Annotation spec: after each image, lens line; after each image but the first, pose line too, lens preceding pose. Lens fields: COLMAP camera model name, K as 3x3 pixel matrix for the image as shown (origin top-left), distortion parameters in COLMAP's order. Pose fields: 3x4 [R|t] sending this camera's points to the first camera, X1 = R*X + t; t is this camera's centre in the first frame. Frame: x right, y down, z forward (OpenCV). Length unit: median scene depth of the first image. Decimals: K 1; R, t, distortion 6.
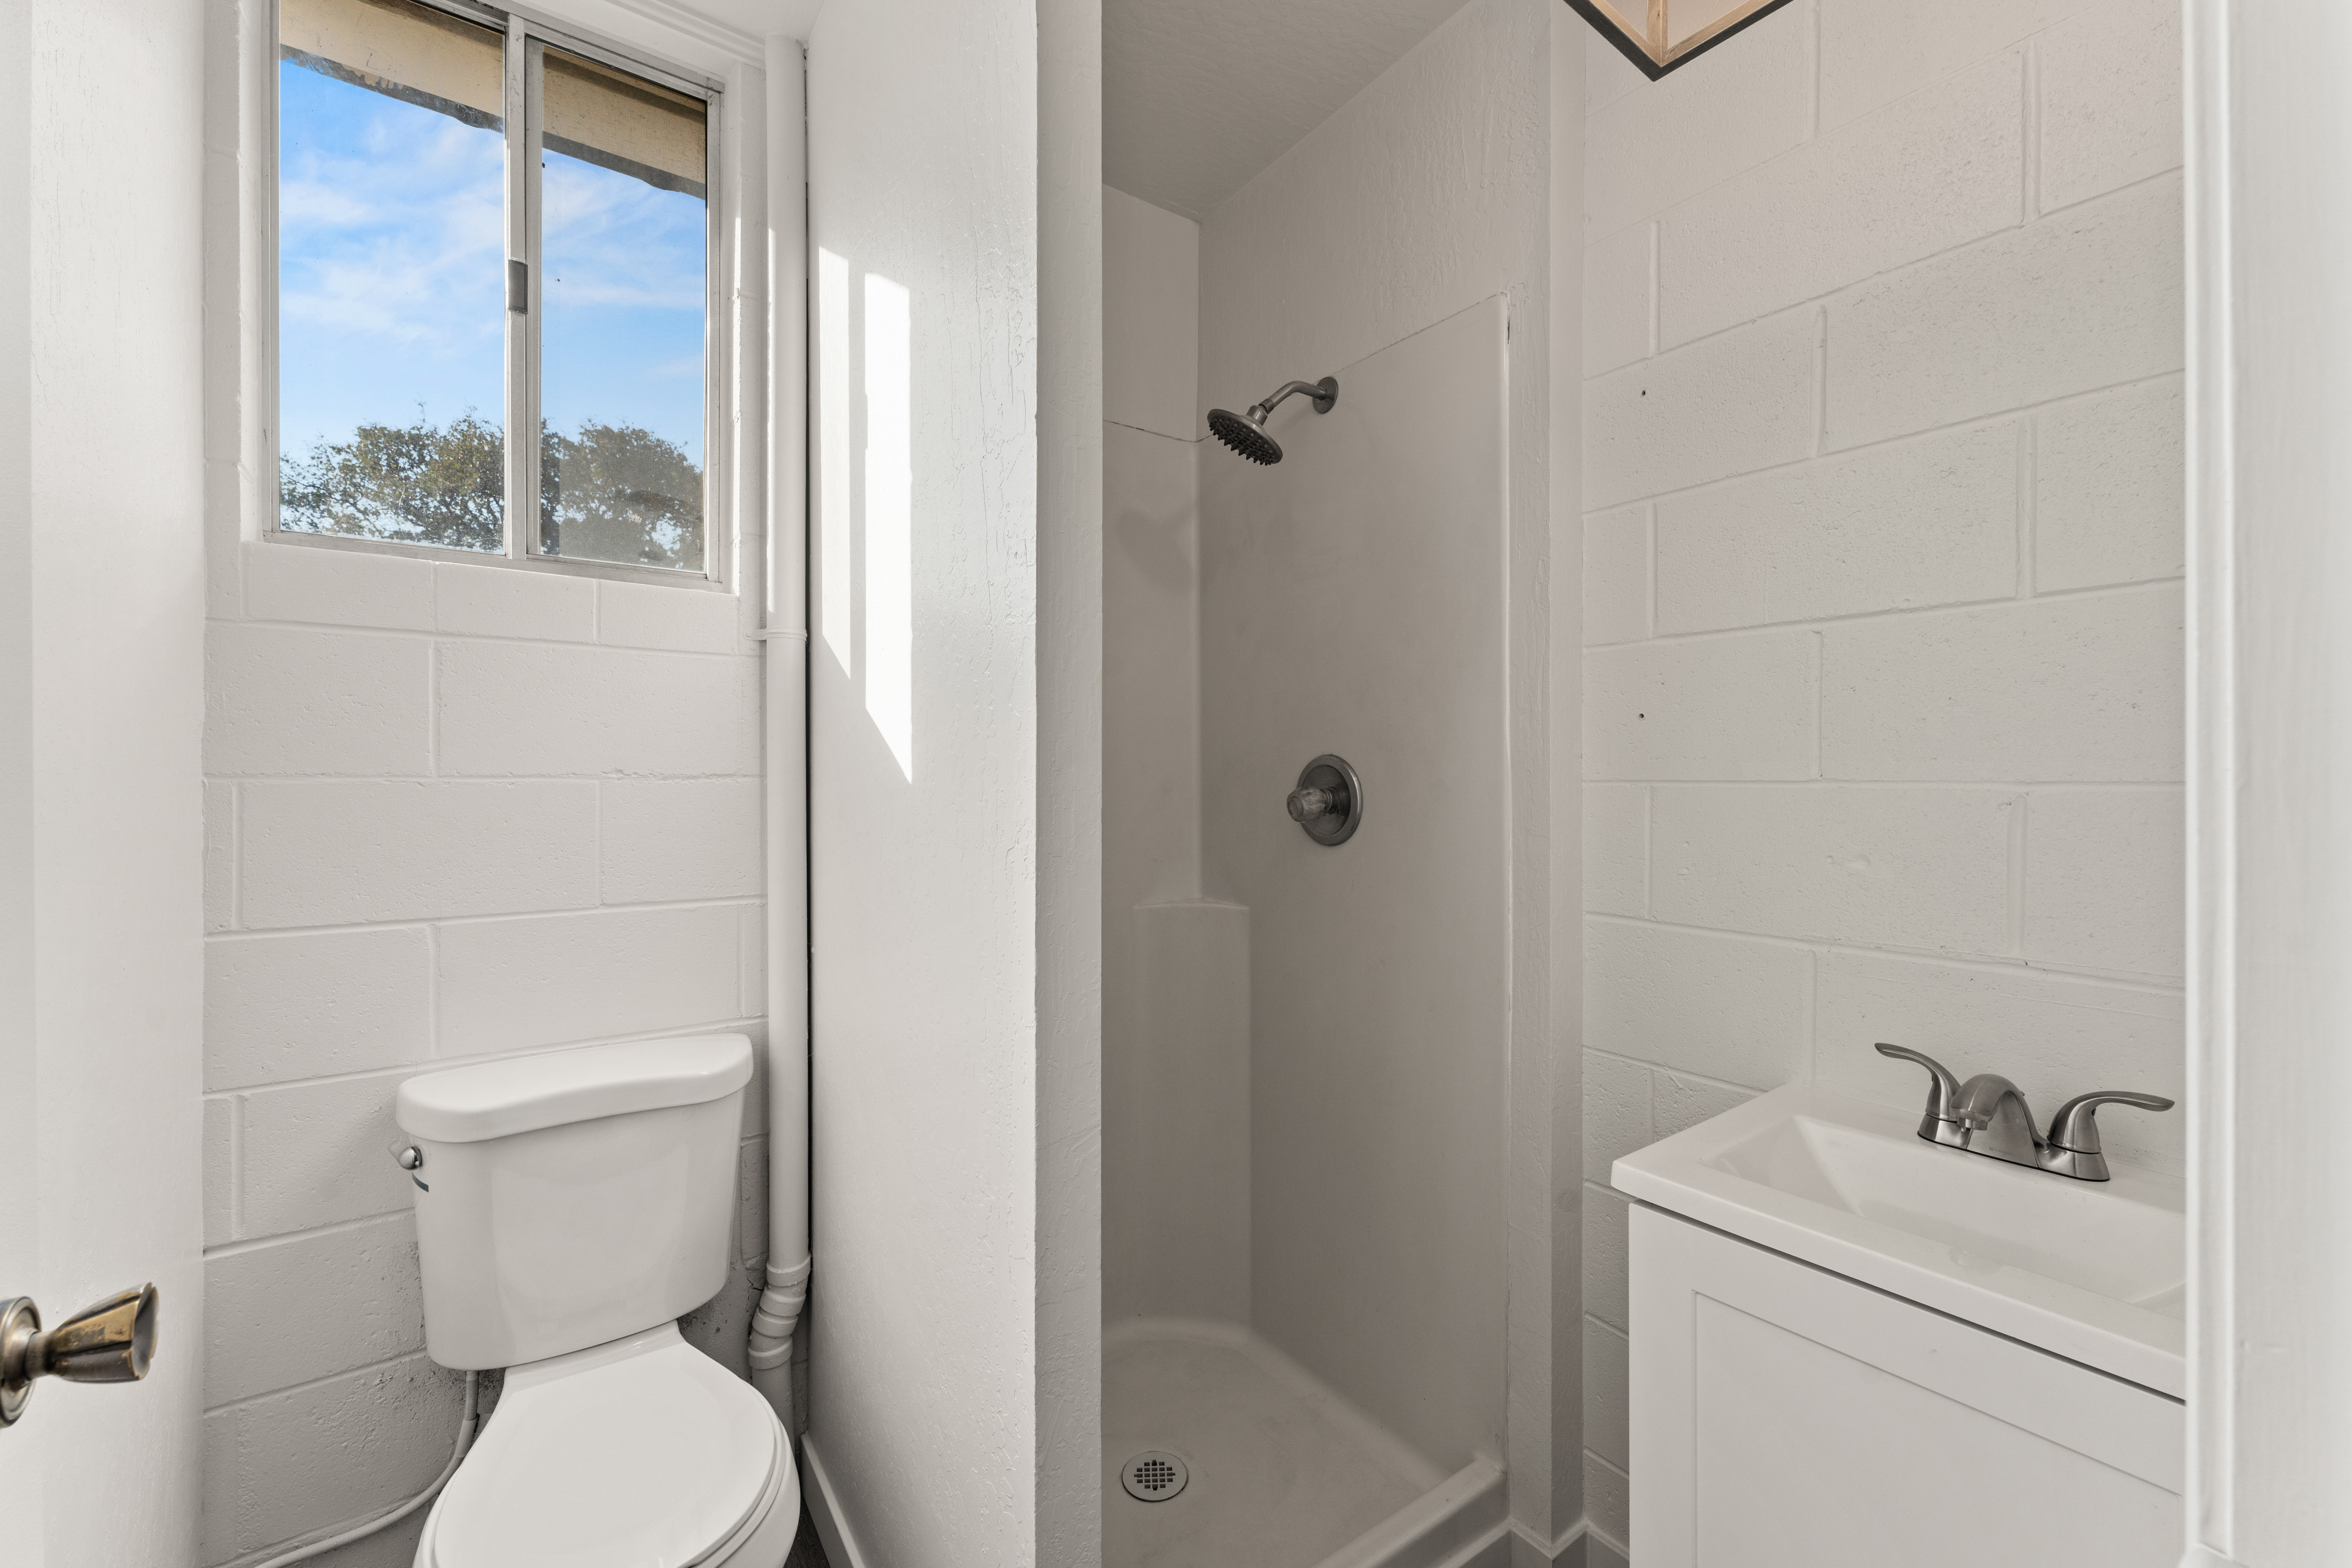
lens RADIAL K [[936.1, 0, 1181.2], [0, 936.1, 783.0], [0, 0, 1]] dist [0.004955, -0.001104]
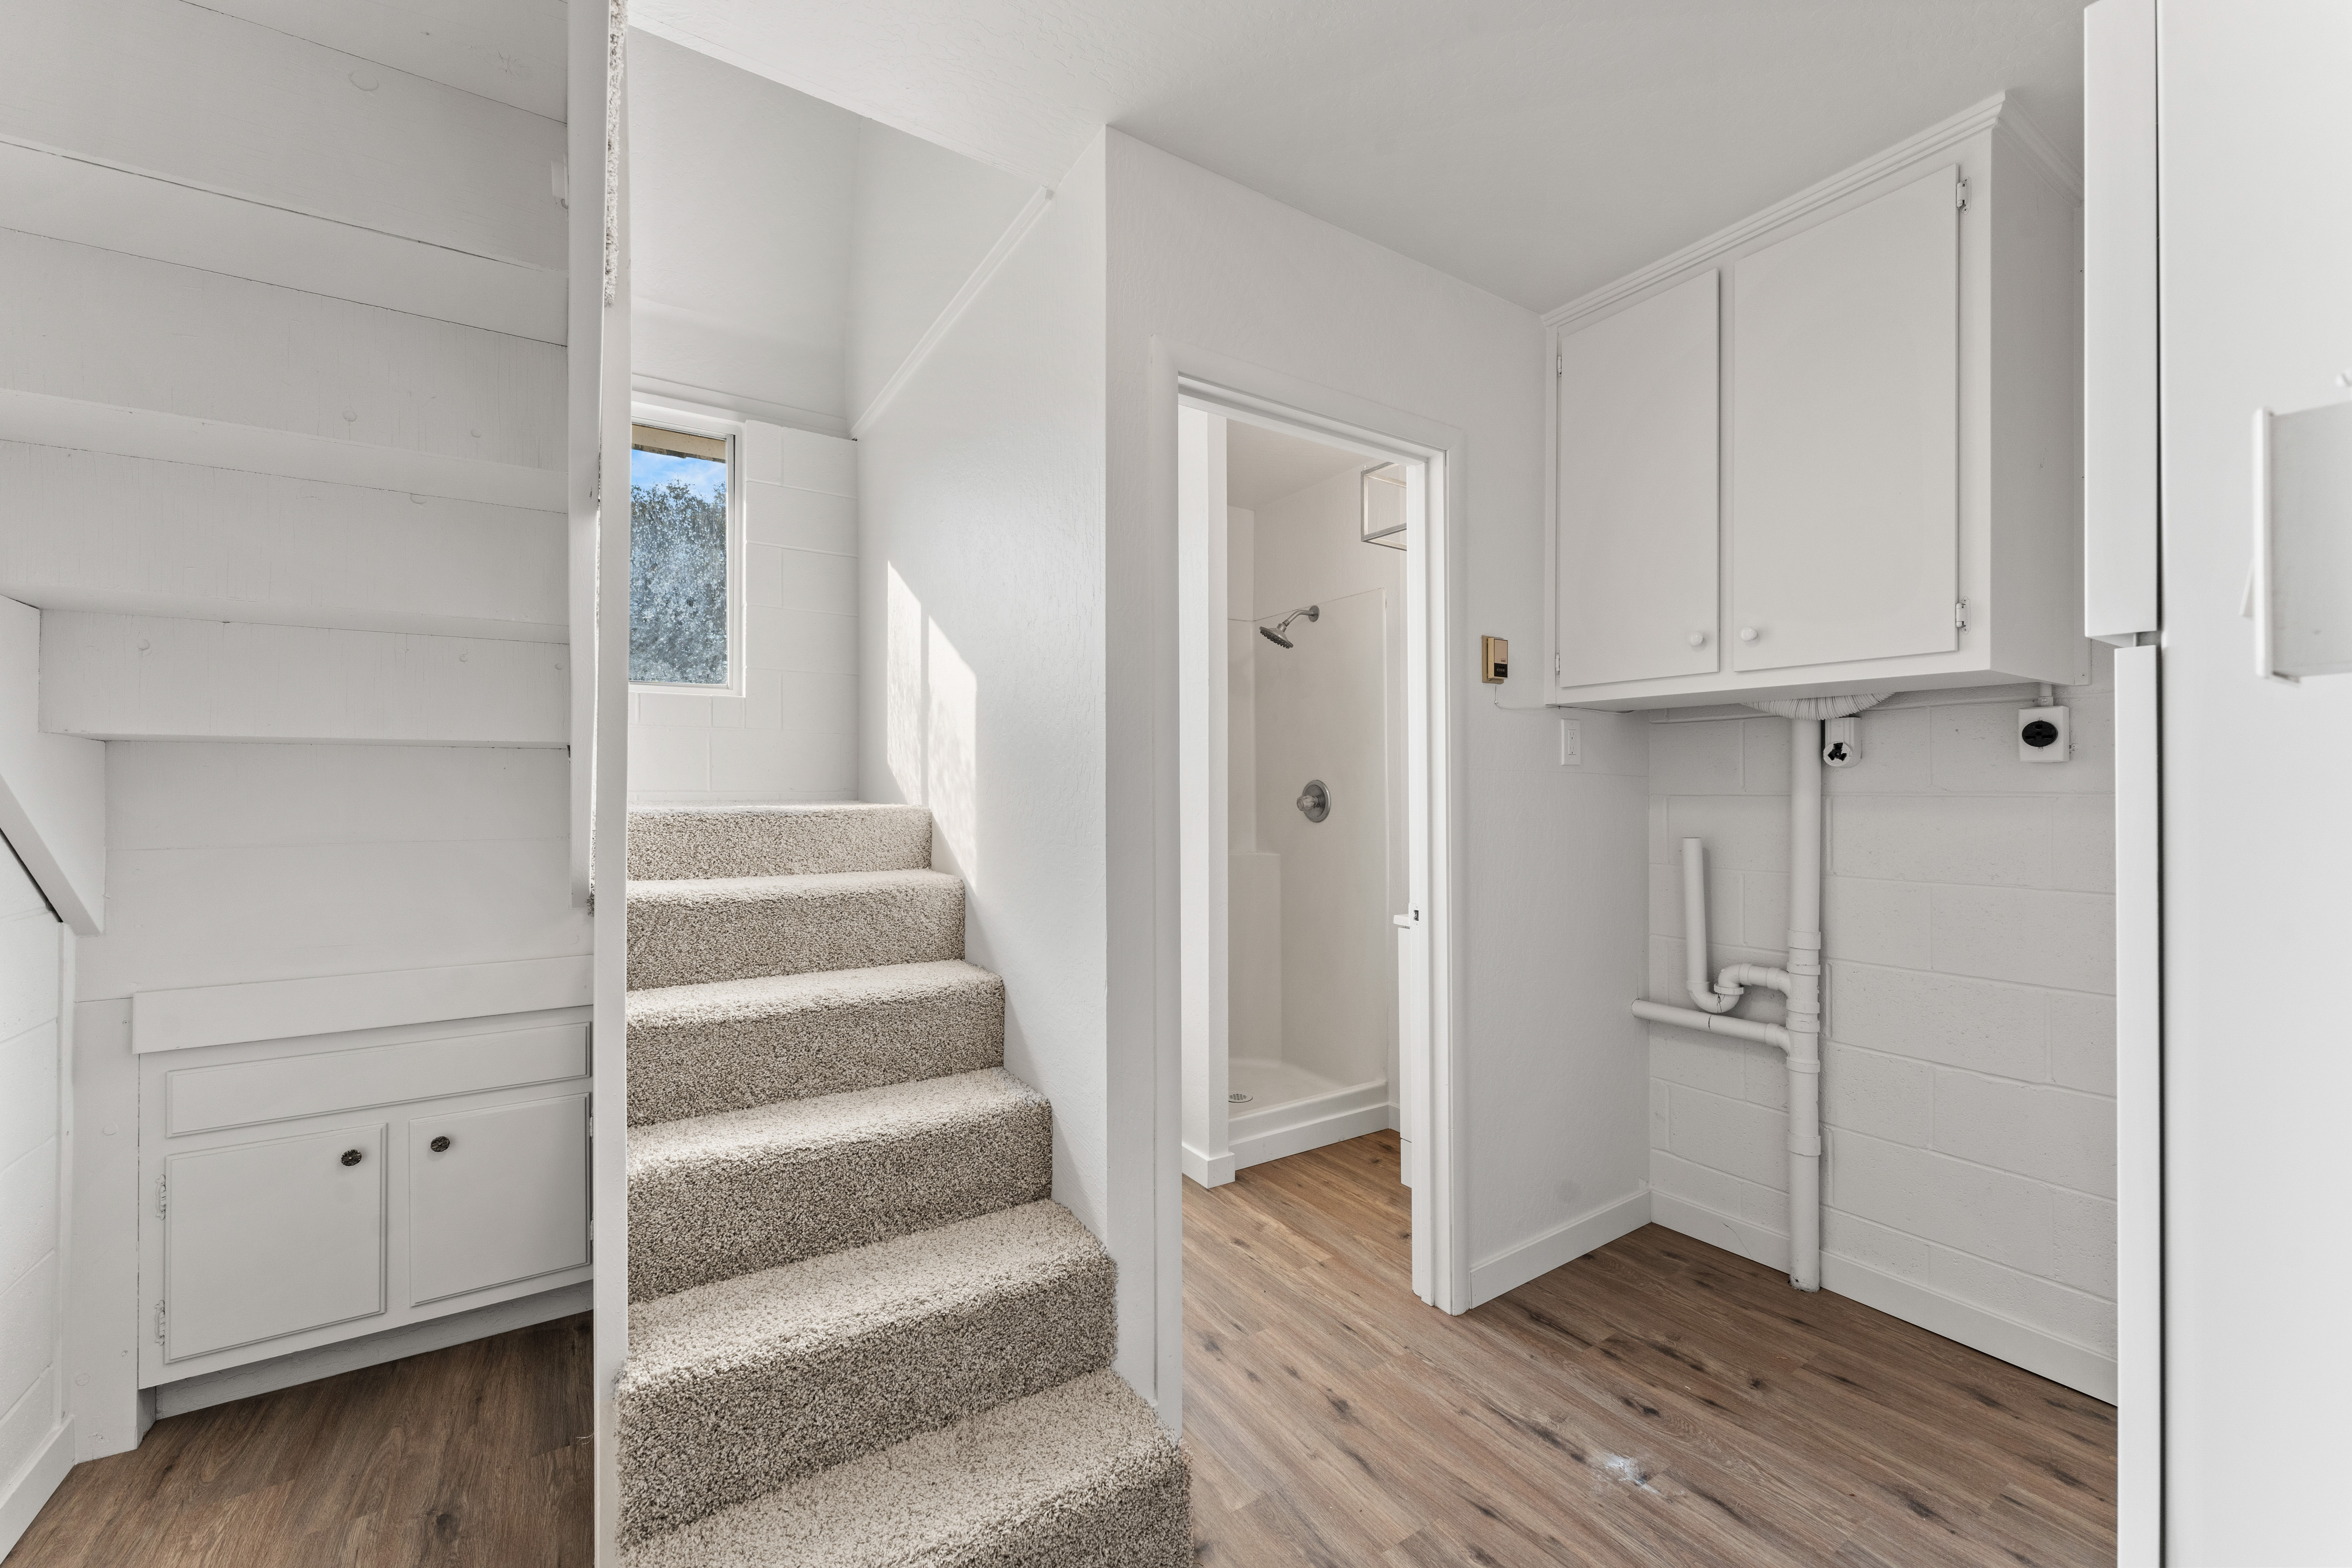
lens RADIAL K [[936.1, 0, 1173.0], [0, 936.1, 784.0], [0, 0, 1]] dist [0.004955, -0.001104]
pose [[0.998737, -0.005041, -0.049994, -0.064188], [0.004746, 0.999971, -0.006023, -0.009769], [0.050023, 0.005778, 0.998731, -1.183623]]
